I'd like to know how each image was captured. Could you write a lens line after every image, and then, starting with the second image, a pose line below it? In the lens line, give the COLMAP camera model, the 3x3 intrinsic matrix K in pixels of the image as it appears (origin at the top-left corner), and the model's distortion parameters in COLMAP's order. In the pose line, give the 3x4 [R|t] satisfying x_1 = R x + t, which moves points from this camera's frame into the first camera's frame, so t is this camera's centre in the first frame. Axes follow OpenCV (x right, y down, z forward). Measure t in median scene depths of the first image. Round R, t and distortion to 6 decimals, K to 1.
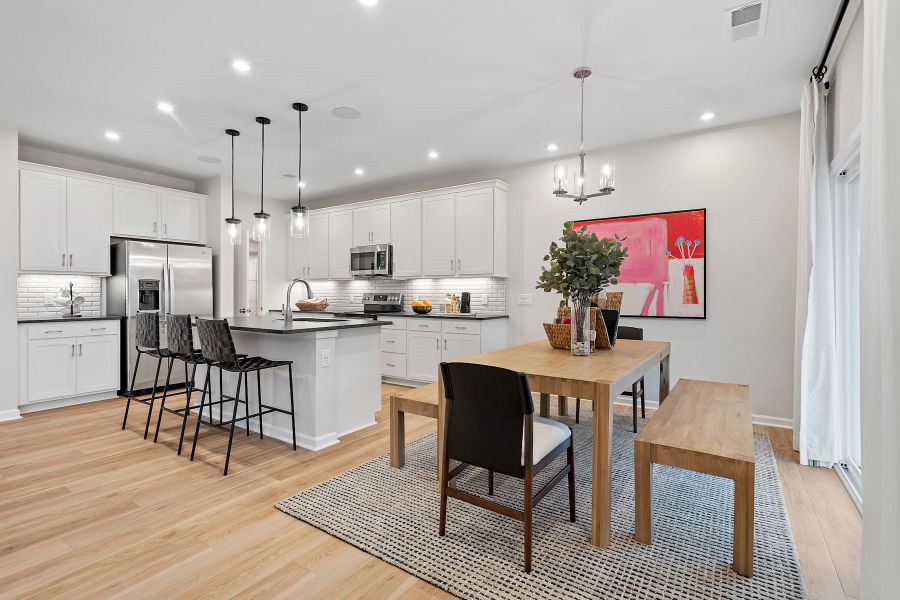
lens RADIAL K [[413.0, 0, 452.2], [0, 413.0, 295.8], [0, 0, 1]] dist [0.001019, 0.000097]
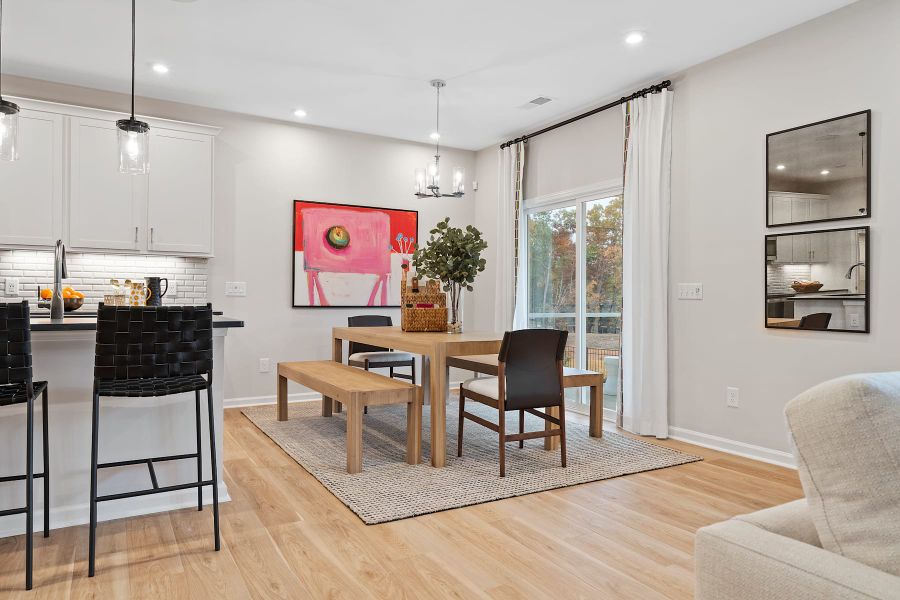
lens RADIAL K [[594.3, 0, 448.6], [0, 594.3, 290.5], [0, 0, 1]] dist [0.011555, 0.001160]
pose [[0.443145, 0.015630, 0.896314, -0.785721], [-0.004480, 0.999874, -0.015221, 0.032663], [-0.896439, 0.002730, 0.443159, 0.181083]]
